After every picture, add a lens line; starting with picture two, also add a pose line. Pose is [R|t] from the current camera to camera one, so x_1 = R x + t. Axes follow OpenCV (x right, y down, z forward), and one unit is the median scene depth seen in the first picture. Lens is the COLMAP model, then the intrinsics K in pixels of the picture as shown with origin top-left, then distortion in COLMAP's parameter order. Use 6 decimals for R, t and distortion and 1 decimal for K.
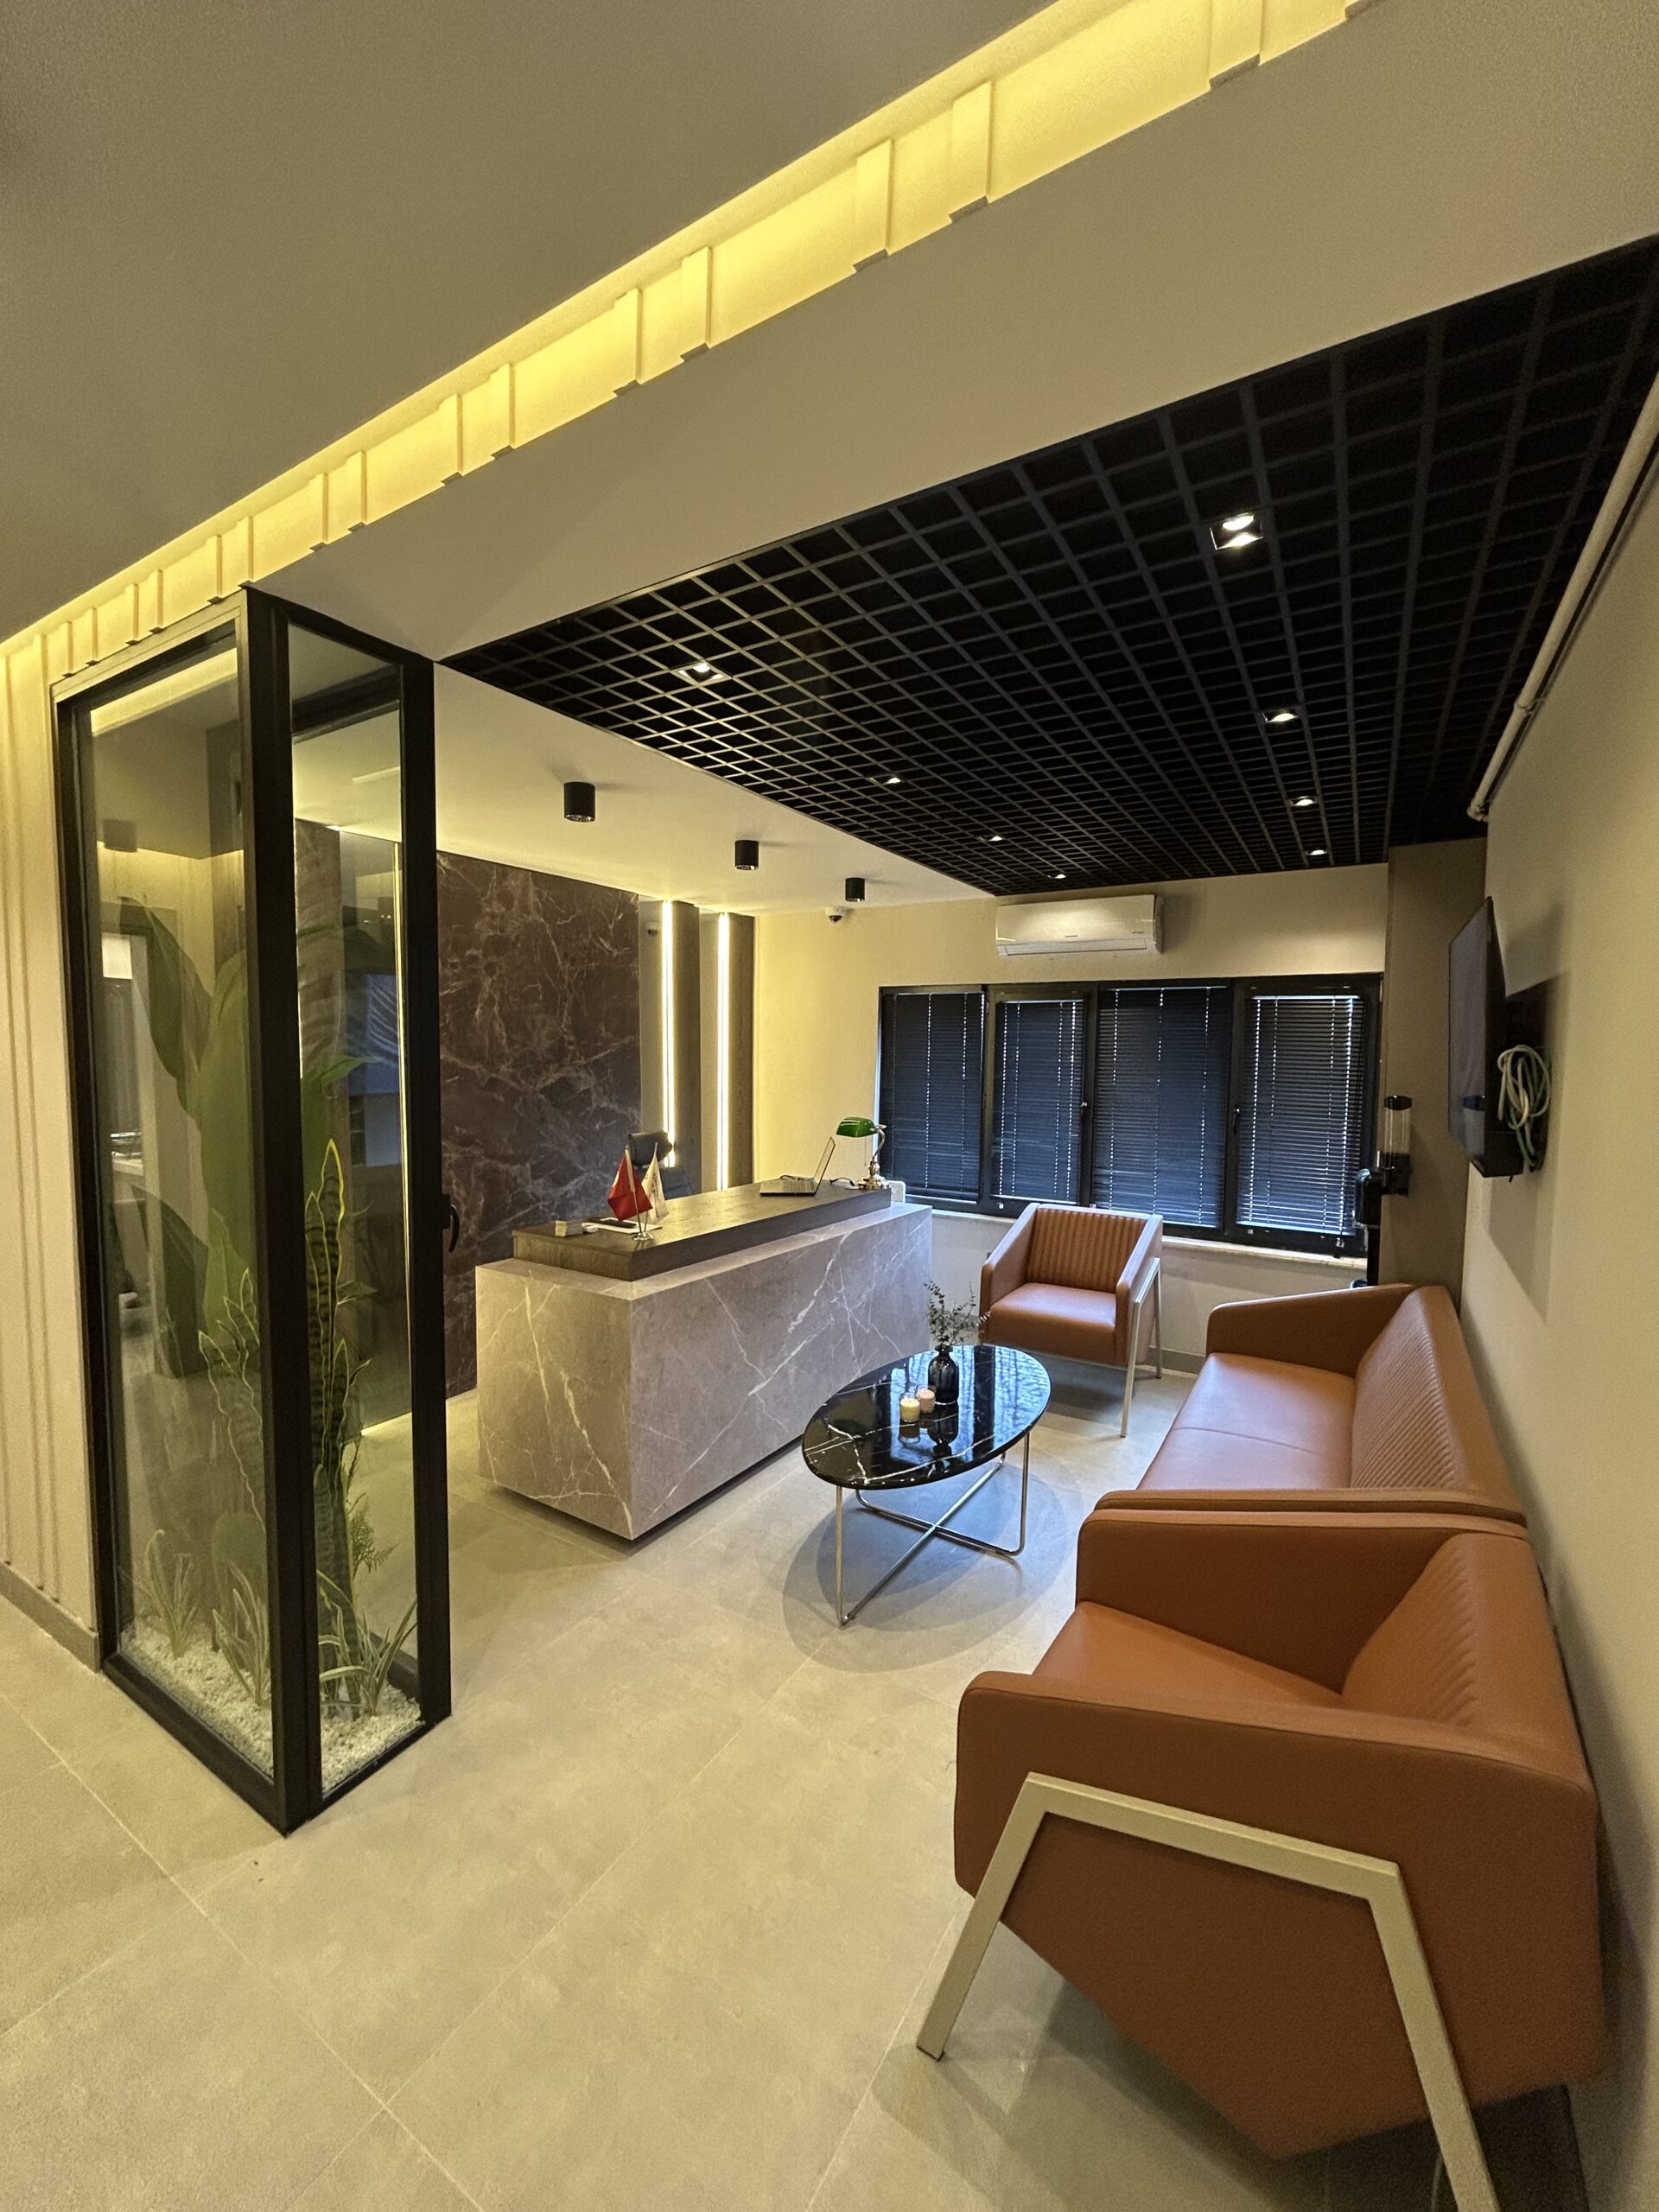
lens RADIAL K [[877.7, 0, 839.7], [0, 877.7, 1105.9], [0, 0, 1]] dist [-0.003478, 0.000045]
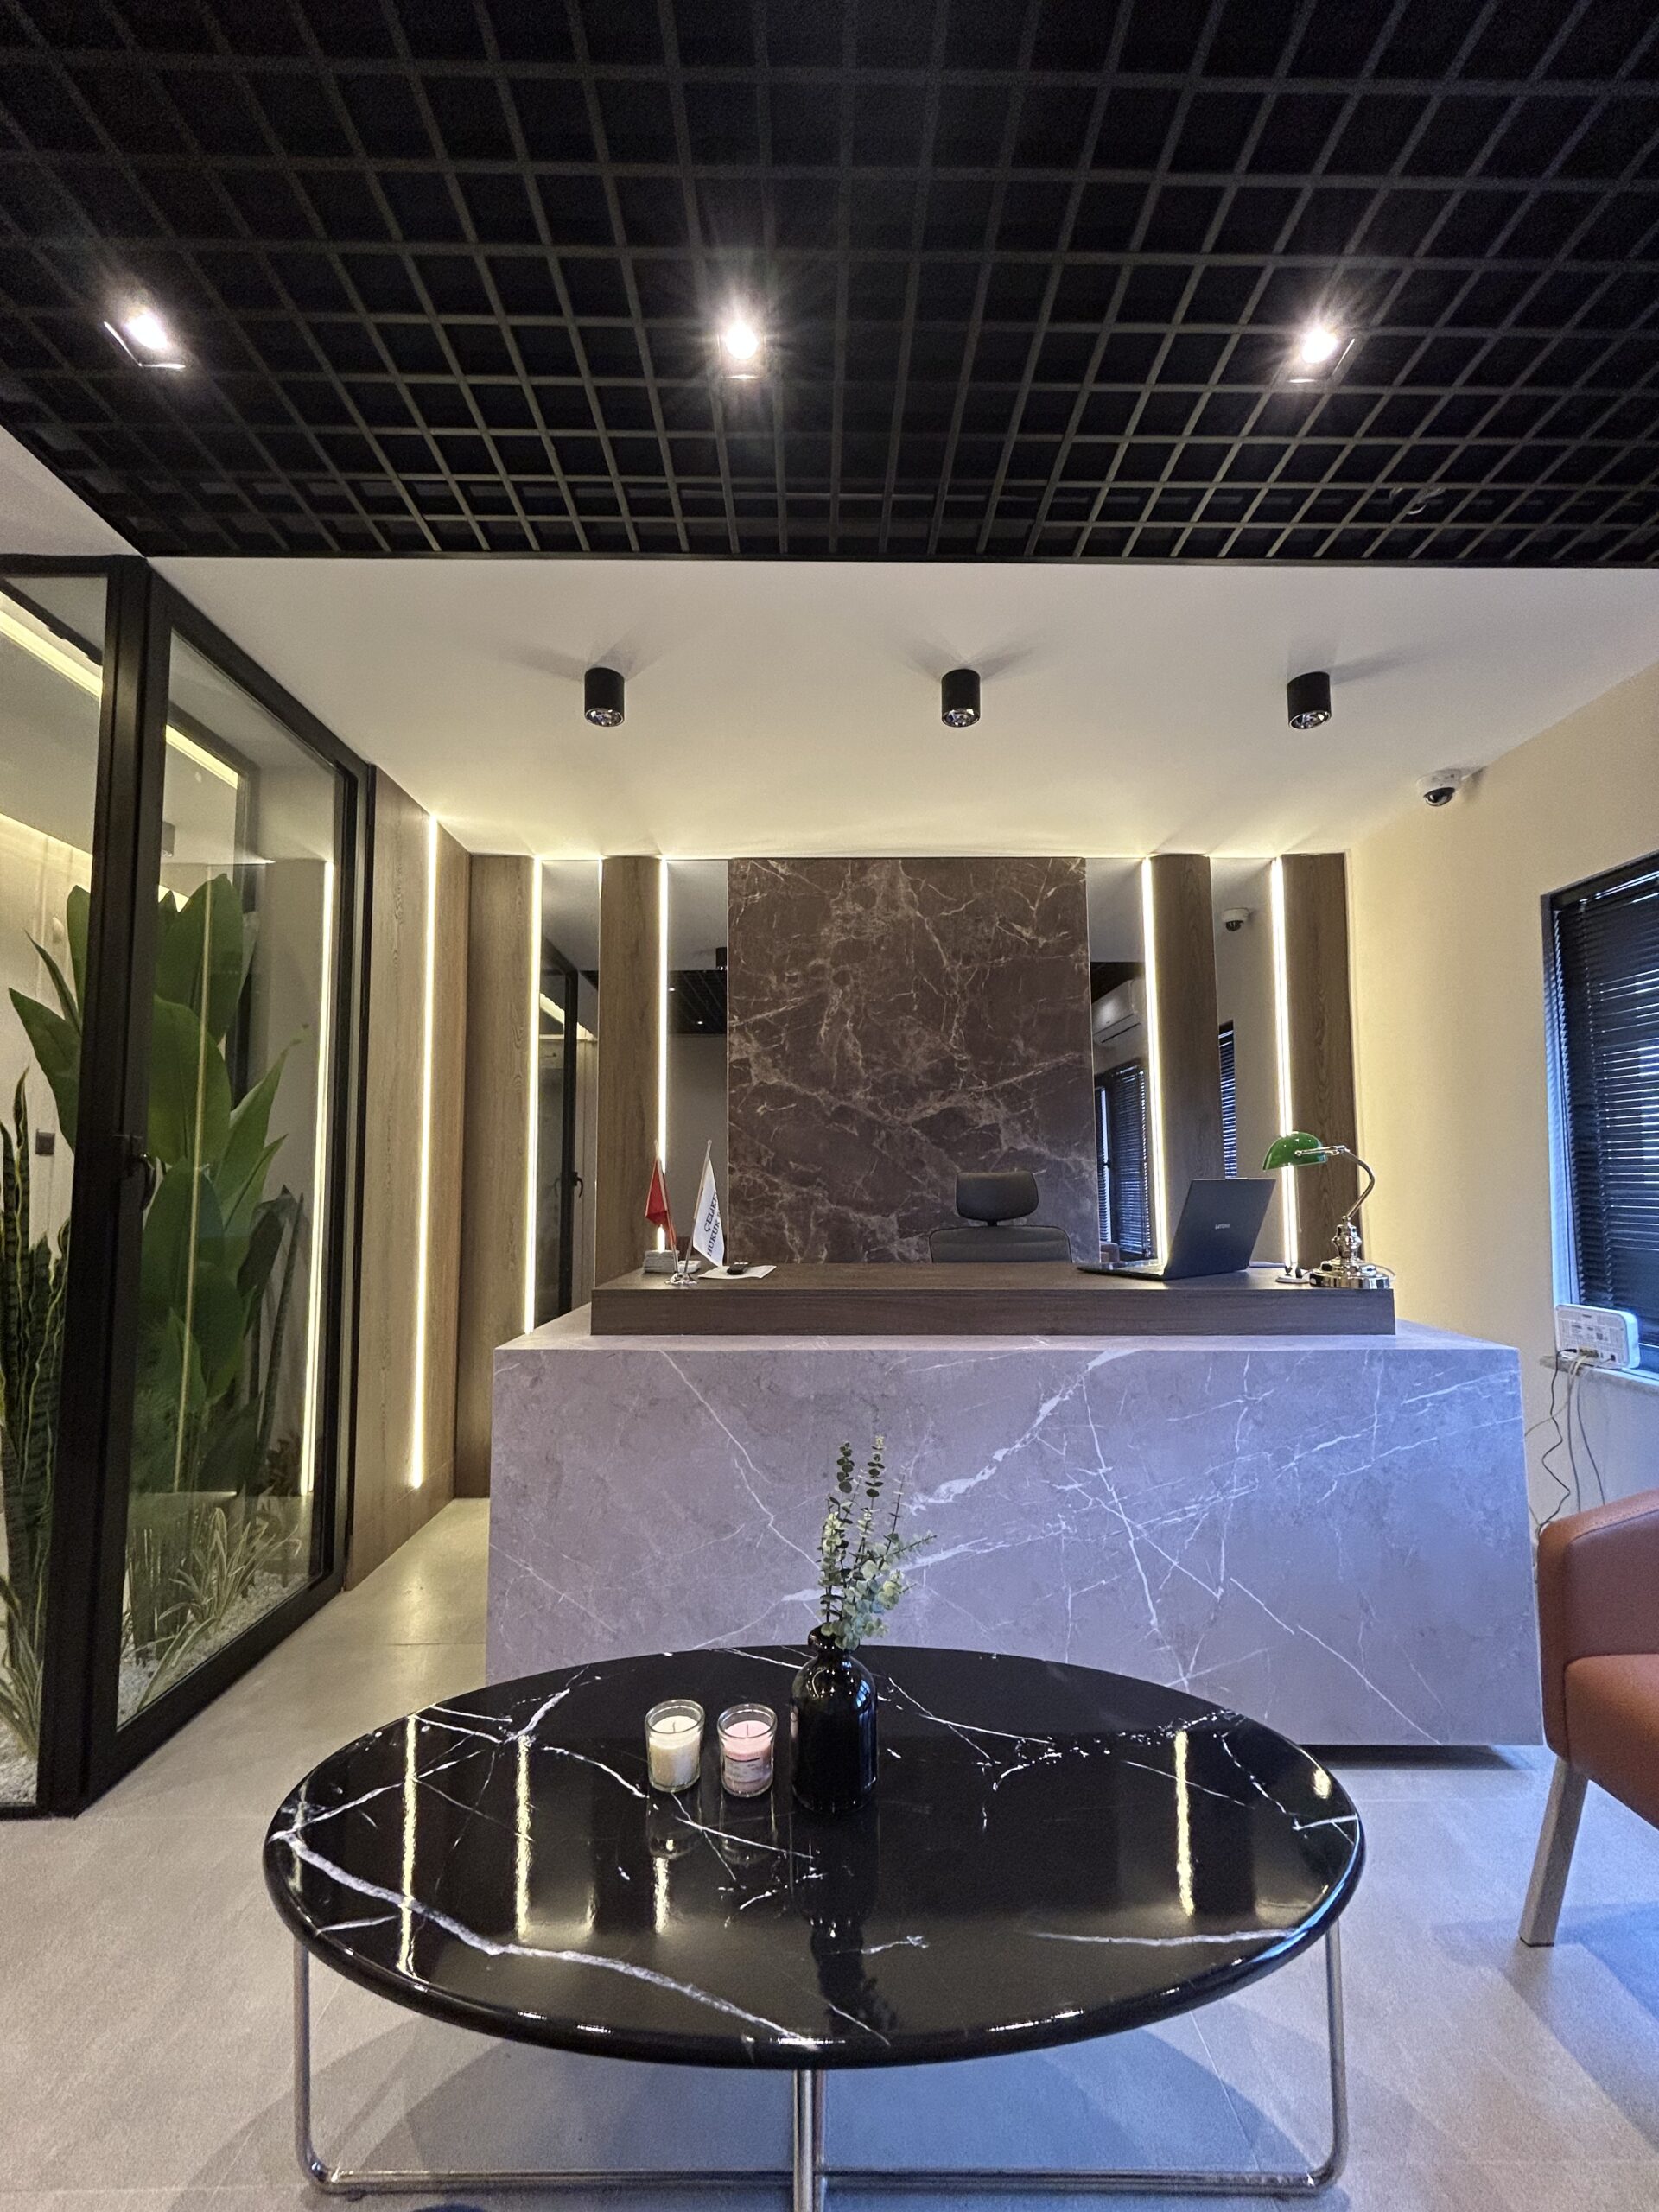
lens RADIAL K [[877.7, 0, 827.6], [0, 877.7, 1113.4], [0, 0, 1]] dist [-0.003478, 0.000045]
pose [[0.531583, -0.077512, -0.843452, 0.293905], [-0.042034, 0.992163, -0.117671, 0.071696], [0.845962, 0.098006, 0.524159, 0.538019]]
